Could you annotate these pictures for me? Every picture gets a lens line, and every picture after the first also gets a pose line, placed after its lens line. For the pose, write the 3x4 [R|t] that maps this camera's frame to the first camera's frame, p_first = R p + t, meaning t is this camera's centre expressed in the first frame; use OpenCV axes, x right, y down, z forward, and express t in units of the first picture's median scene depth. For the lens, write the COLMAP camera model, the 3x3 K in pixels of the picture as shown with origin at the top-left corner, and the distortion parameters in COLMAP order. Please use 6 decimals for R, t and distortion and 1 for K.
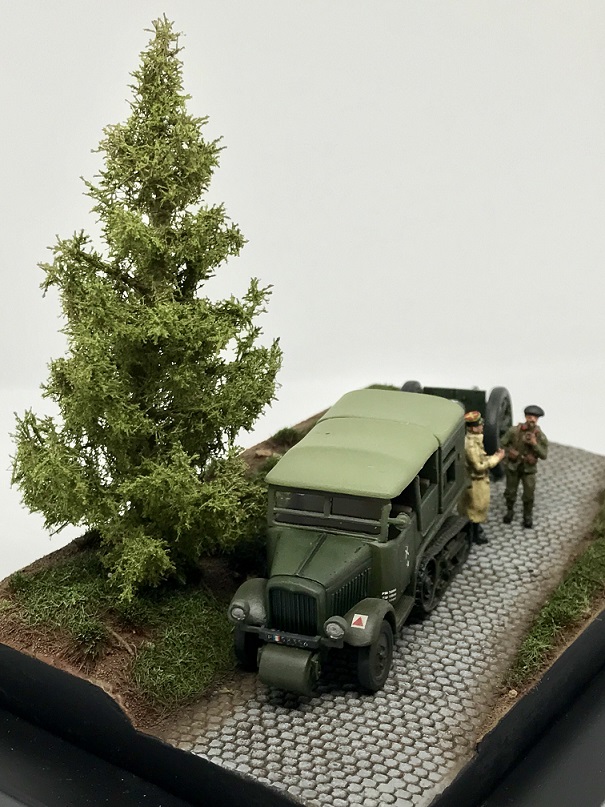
lens RADIAL K [[1301.1, 0, 307.0], [0, 1301.1, 398.0], [0, 0, 1]] dist [0.060133, 0.000000]
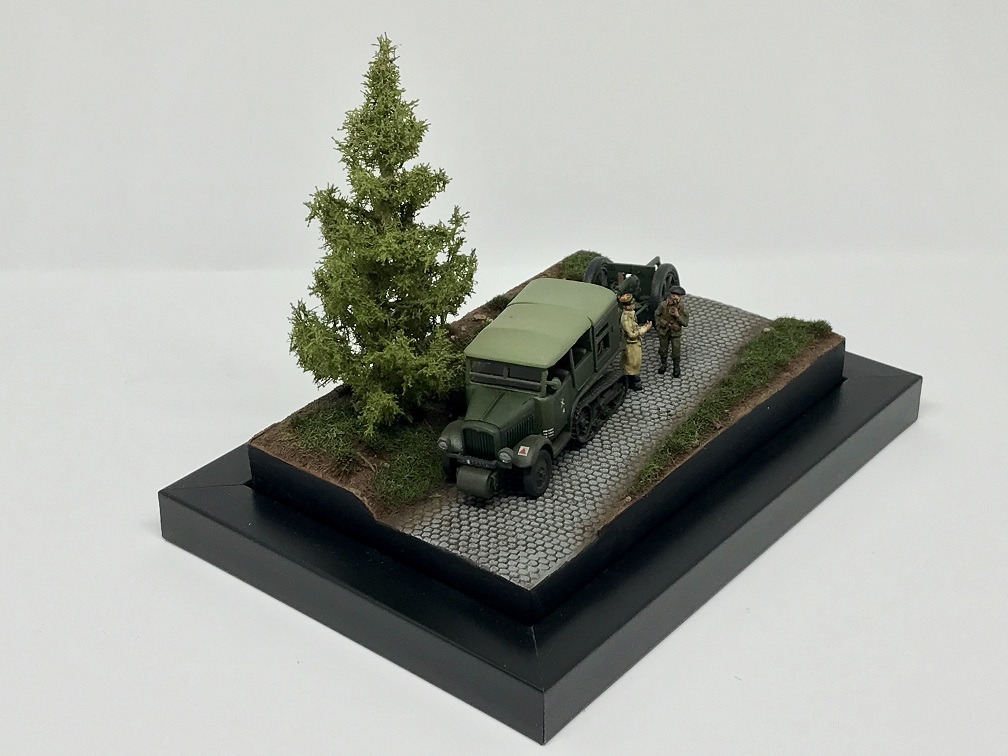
lens RADIAL K [[1625.2, 0, 500.4], [0, 1625.2, 380.5], [0, 0, 1]] dist [0.060133, 0.000000]
pose [[0.995852, 0.002021, -0.090961, 0.173211], [0.011449, 0.989024, 0.147312, -0.172308], [0.090260, -0.147742, 0.984899, -0.774147]]
